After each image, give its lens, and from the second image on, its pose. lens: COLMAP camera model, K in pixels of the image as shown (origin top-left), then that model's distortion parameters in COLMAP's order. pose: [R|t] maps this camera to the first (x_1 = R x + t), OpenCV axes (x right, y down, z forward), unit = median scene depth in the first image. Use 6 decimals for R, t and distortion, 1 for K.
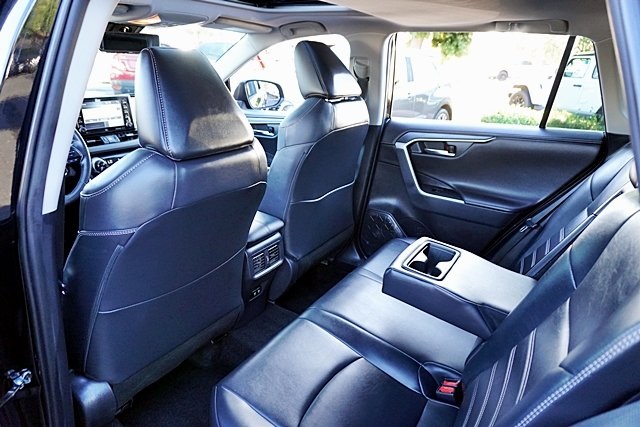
lens RADIAL K [[428.9, 0, 320.2], [0, 428.9, 213.3], [0, 0, 1]] dist [-0.044998, 0.033410]
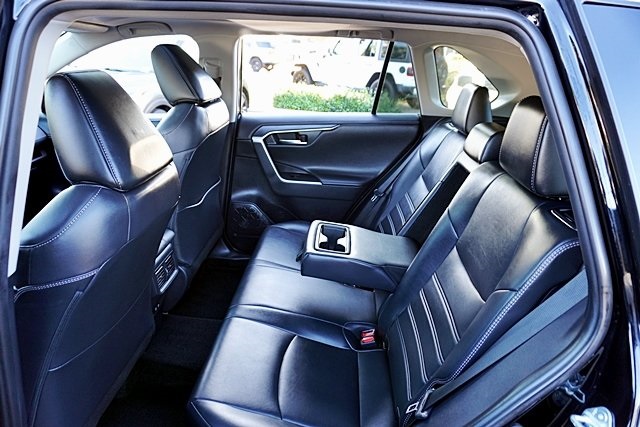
lens RADIAL K [[428.9, 0, 325.1], [0, 428.9, 214.7], [0, 0, 1]] dist [-0.044998, 0.033410]
pose [[0.880604, -0.178893, 0.438787, -0.187392], [0.158453, 0.983862, 0.083119, -0.040807], [-0.446575, -0.003668, 0.894739, -0.033988]]
